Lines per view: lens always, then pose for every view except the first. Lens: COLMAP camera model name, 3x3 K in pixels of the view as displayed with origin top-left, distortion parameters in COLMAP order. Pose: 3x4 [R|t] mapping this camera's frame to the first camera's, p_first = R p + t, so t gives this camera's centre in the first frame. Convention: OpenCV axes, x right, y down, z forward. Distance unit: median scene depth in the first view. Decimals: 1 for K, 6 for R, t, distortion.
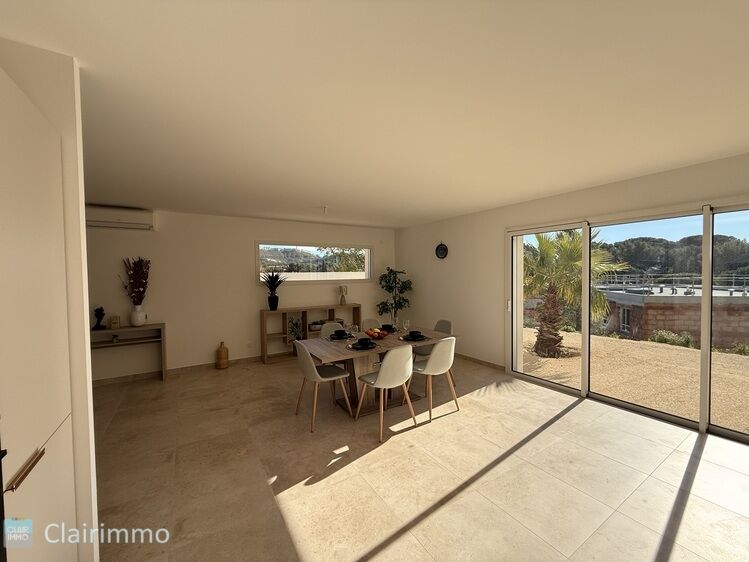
lens RADIAL K [[299.3, 0, 374.2], [0, 299.3, 281.1], [0, 0, 1]] dist [-0.002280, -0.000191]
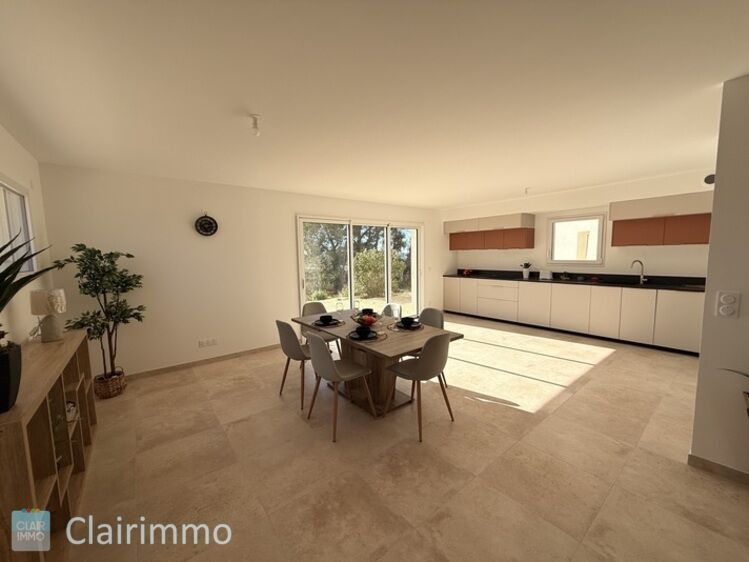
lens RADIAL K [[299.3, 0, 374.0], [0, 299.3, 282.0], [0, 0, 1]] dist [-0.002280, -0.000191]
pose [[-0.119320, -0.073956, 0.990098, -0.866730], [0.046915, 0.995688, 0.080027, -0.004963], [-0.991747, 0.055999, -0.115336, 1.083204]]
